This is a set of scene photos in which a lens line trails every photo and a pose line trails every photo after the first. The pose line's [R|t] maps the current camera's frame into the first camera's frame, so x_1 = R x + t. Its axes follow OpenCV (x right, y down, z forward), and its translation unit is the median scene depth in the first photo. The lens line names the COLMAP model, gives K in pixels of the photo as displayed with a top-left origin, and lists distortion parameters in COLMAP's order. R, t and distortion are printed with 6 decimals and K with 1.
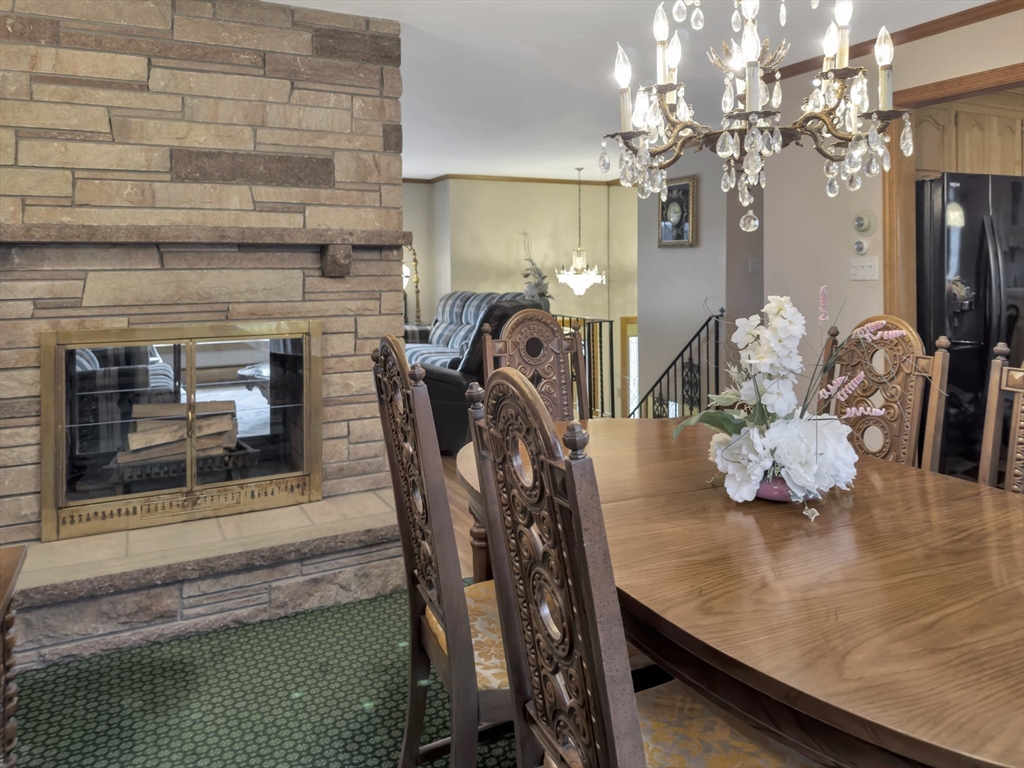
lens RADIAL K [[725.4, 0, 510.2], [0, 725.4, 313.5], [0, 0, 1]] dist [0.138972, -0.262741]
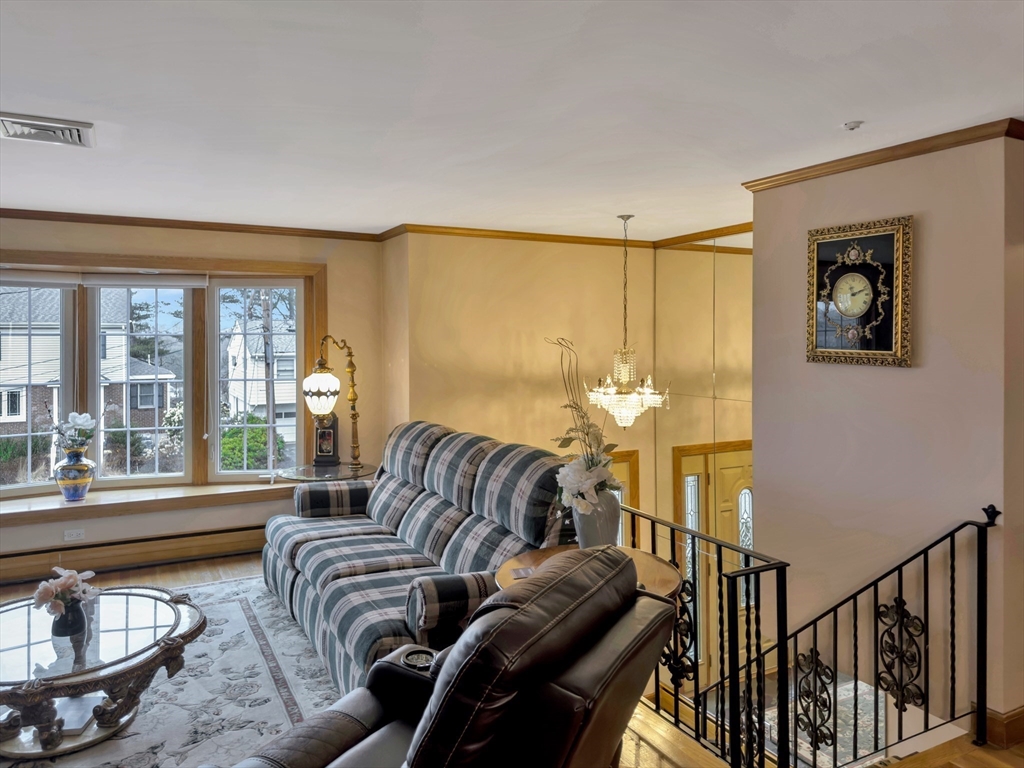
lens RADIAL K [[711.9, 0, 510.7], [0, 711.9, 343.7], [0, 0, 1]] dist [0.135681, -0.246387]
pose [[0.999508, 0.003285, 0.031207, -0.016922], [-0.001608, 0.998561, -0.053611, -0.064470], [-0.031339, 0.053534, 0.998074, 0.432872]]
